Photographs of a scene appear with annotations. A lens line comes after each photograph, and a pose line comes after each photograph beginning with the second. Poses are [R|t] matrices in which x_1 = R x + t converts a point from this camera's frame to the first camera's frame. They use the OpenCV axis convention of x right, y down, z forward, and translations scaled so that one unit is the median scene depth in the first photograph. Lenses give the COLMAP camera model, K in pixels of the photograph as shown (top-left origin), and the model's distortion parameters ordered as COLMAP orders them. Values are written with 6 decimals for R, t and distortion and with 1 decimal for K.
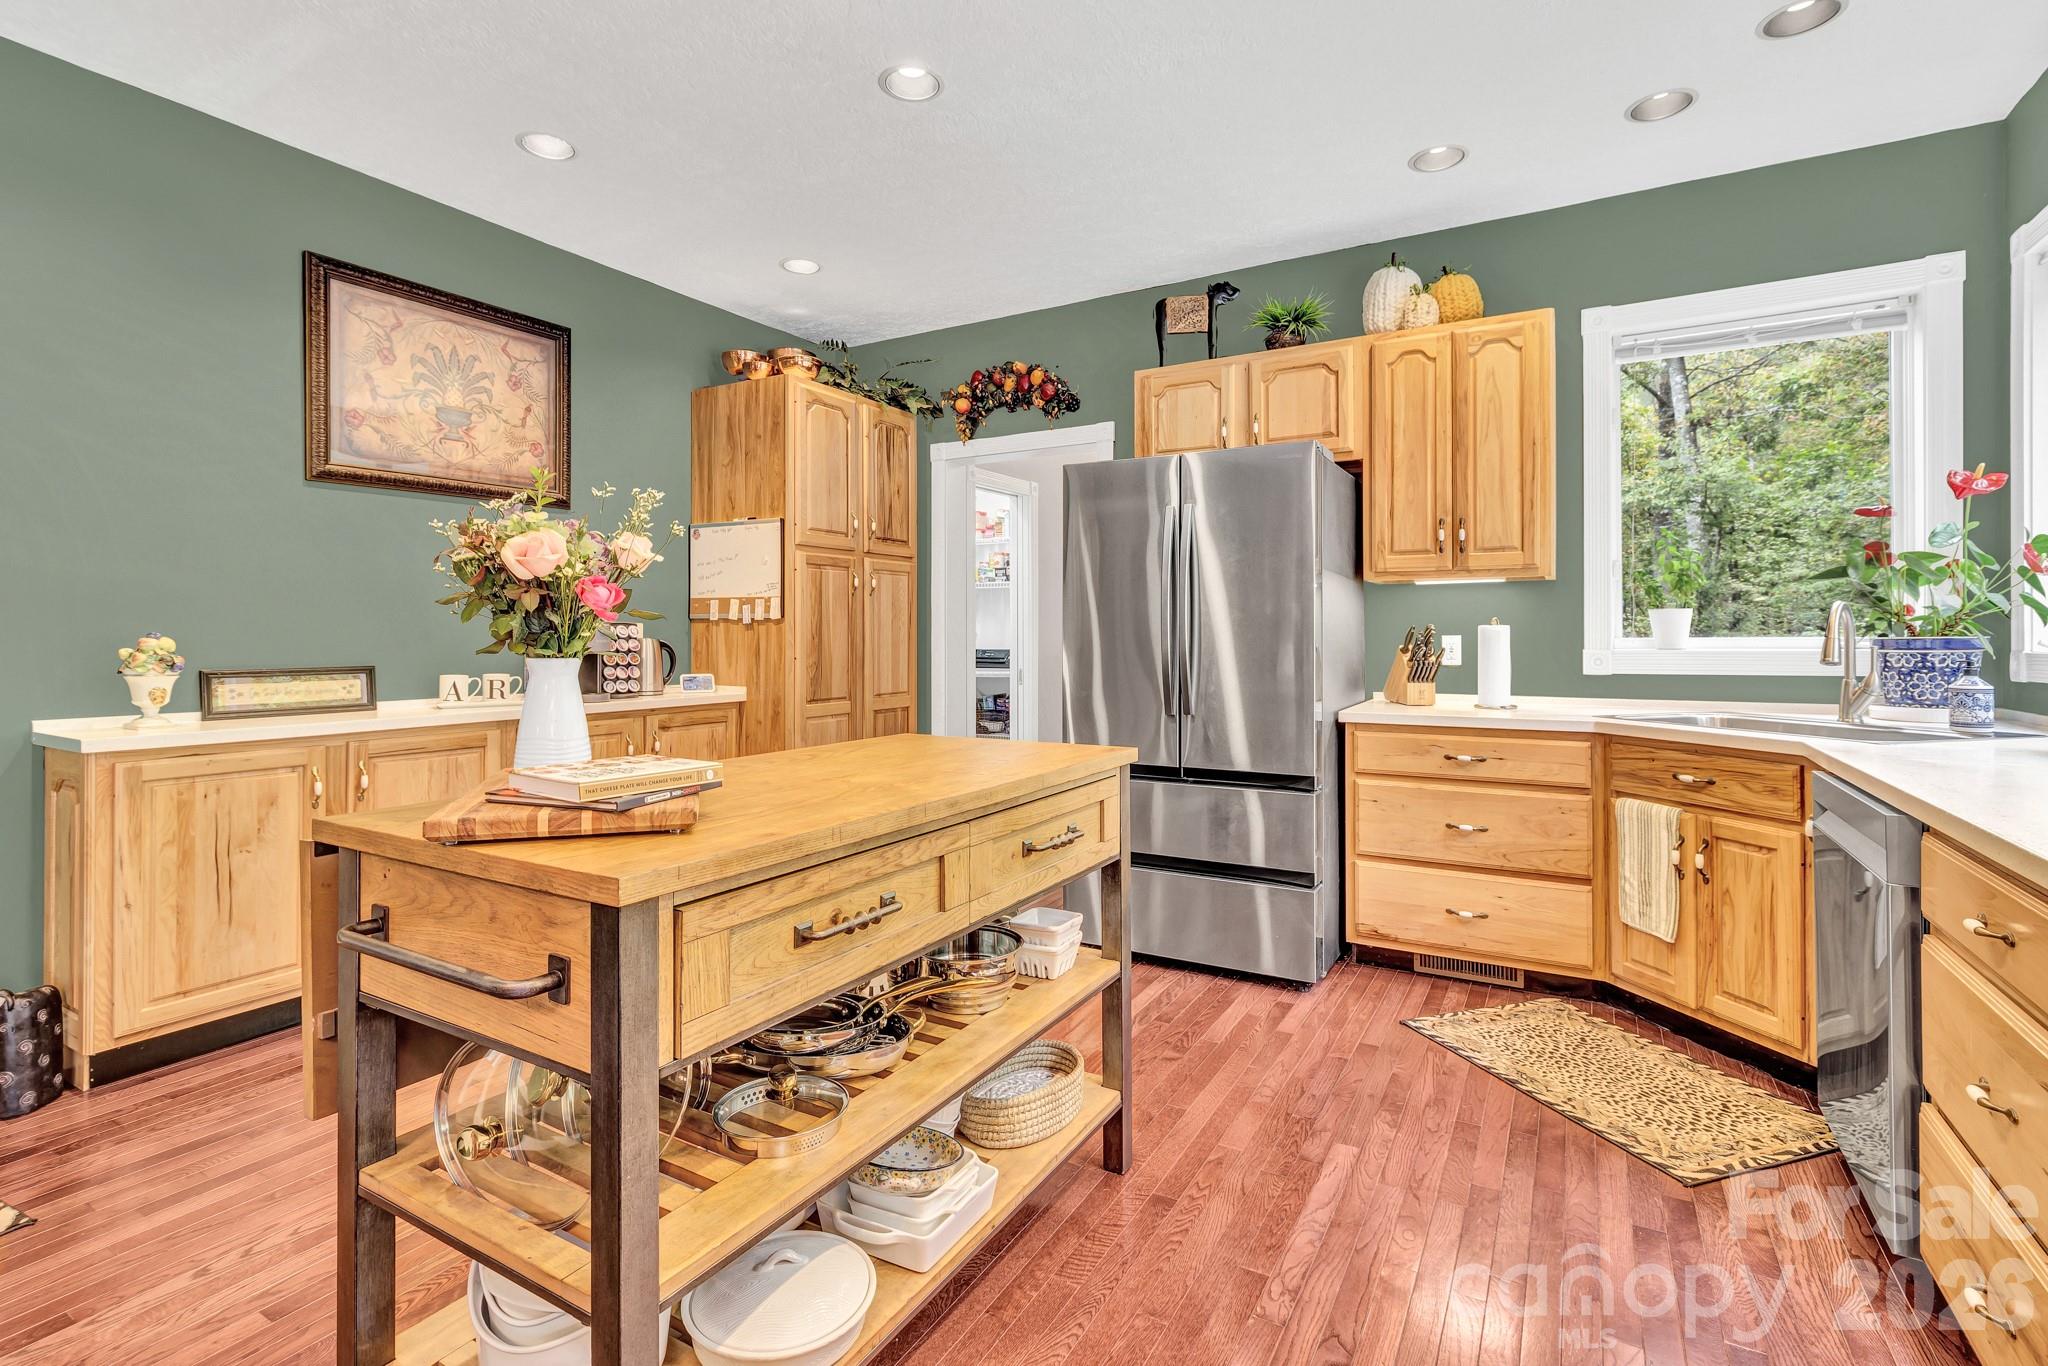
lens RADIAL K [[961.3, 0, 1027.5], [0, 961.3, 630.3], [0, 0, 1]] dist [0.001729, 0.000800]
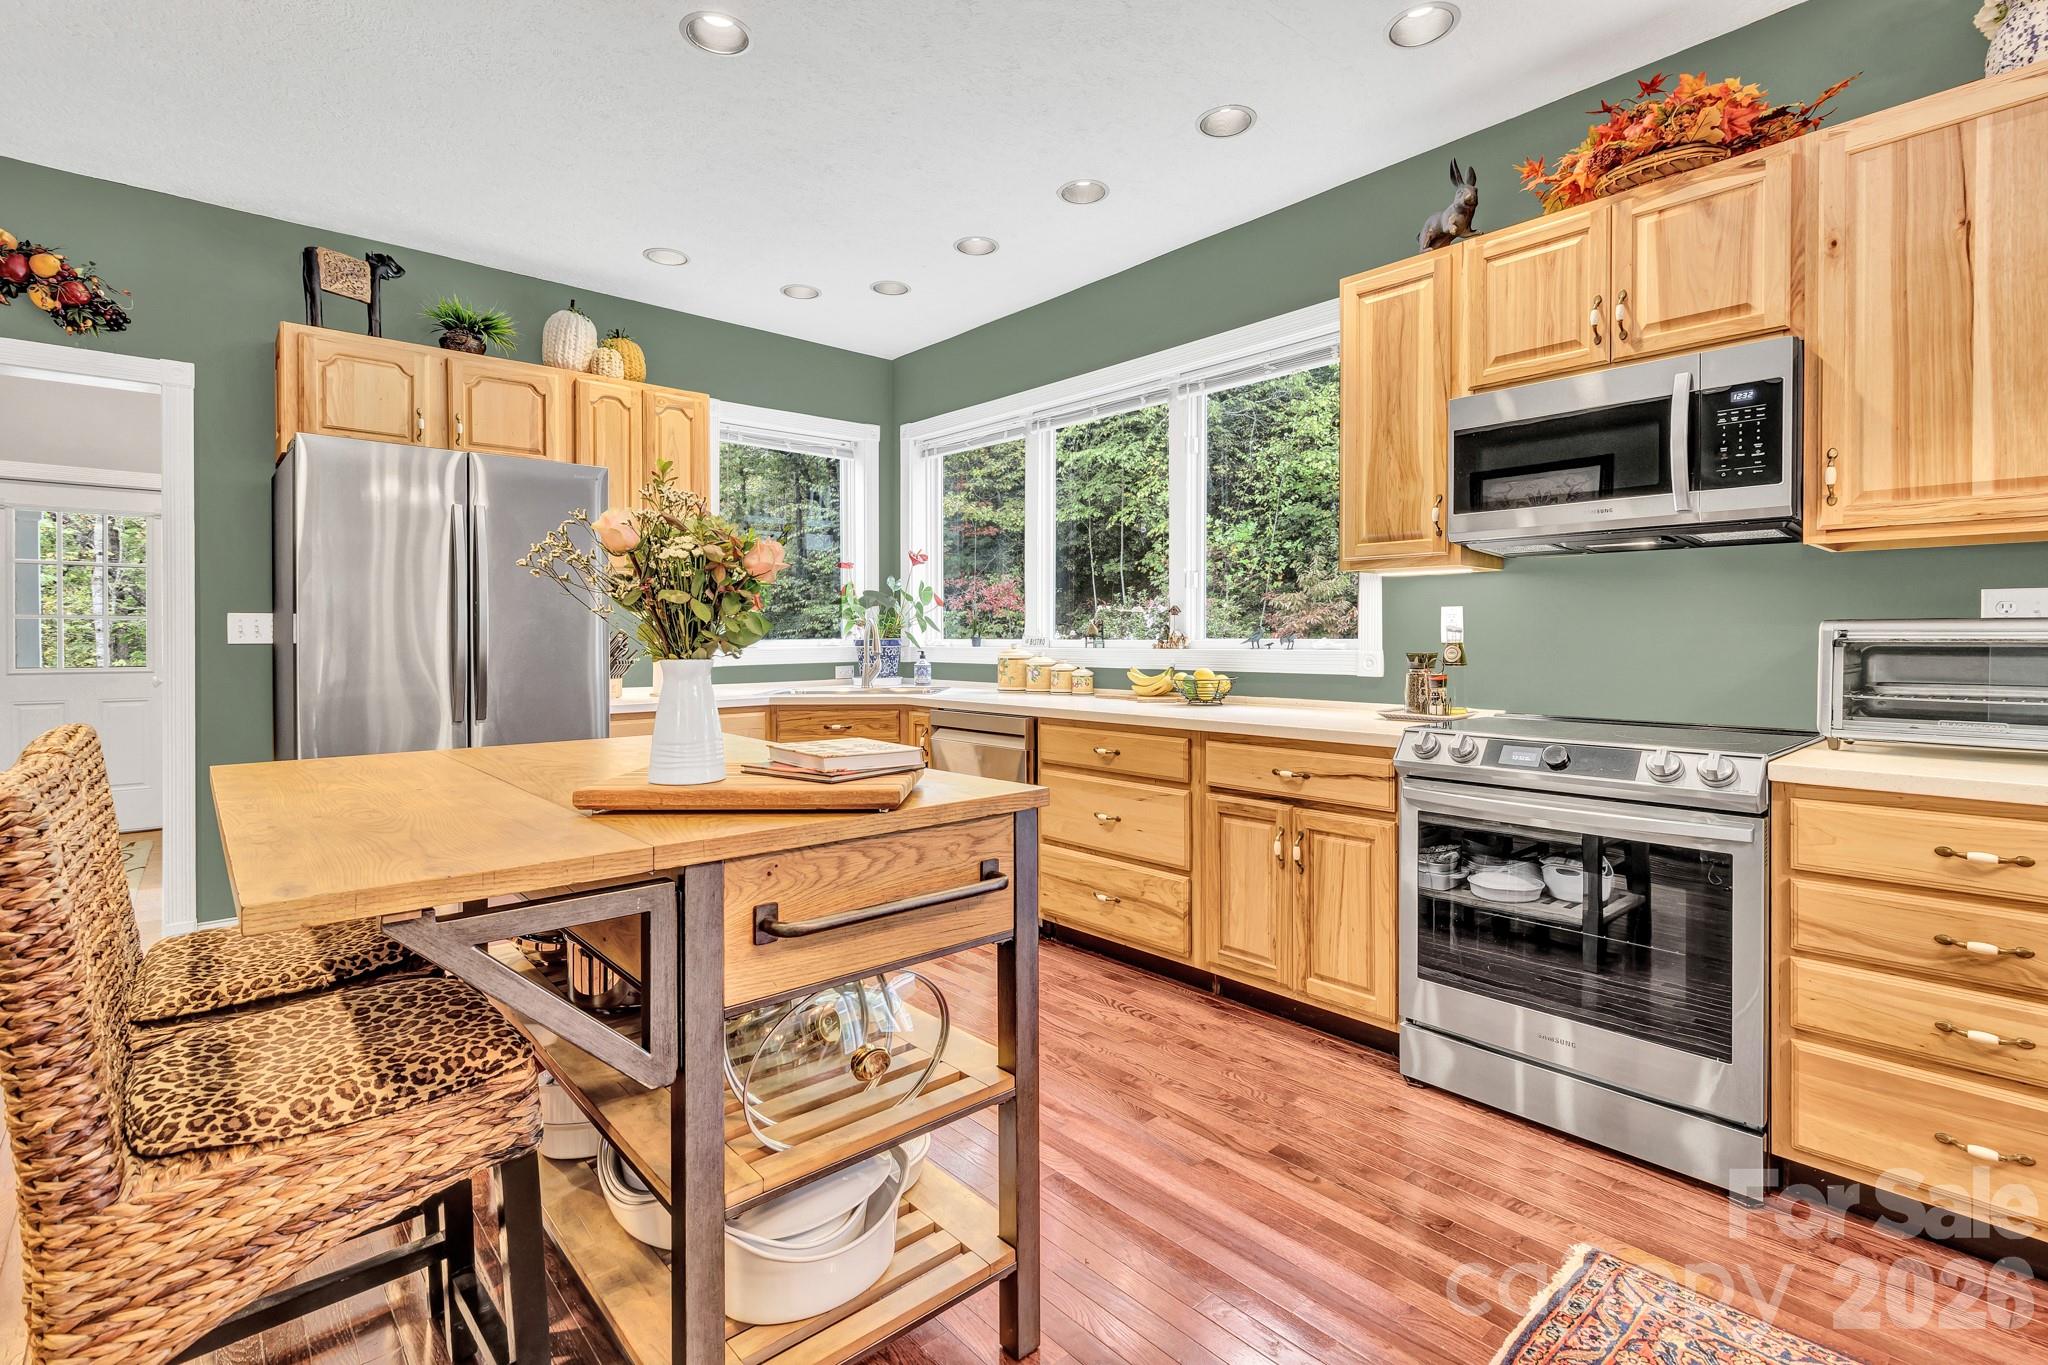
lens RADIAL K [[961.3, 0, 1007.3], [0, 961.3, 646.2], [0, 0, 1]] dist [0.001729, 0.000800]
pose [[0.328088, -0.006598, 0.944624, -0.511141], [-0.004611, 0.999953, 0.008585, 0.002830], [-0.944636, -0.007172, 0.328042, 0.139321]]
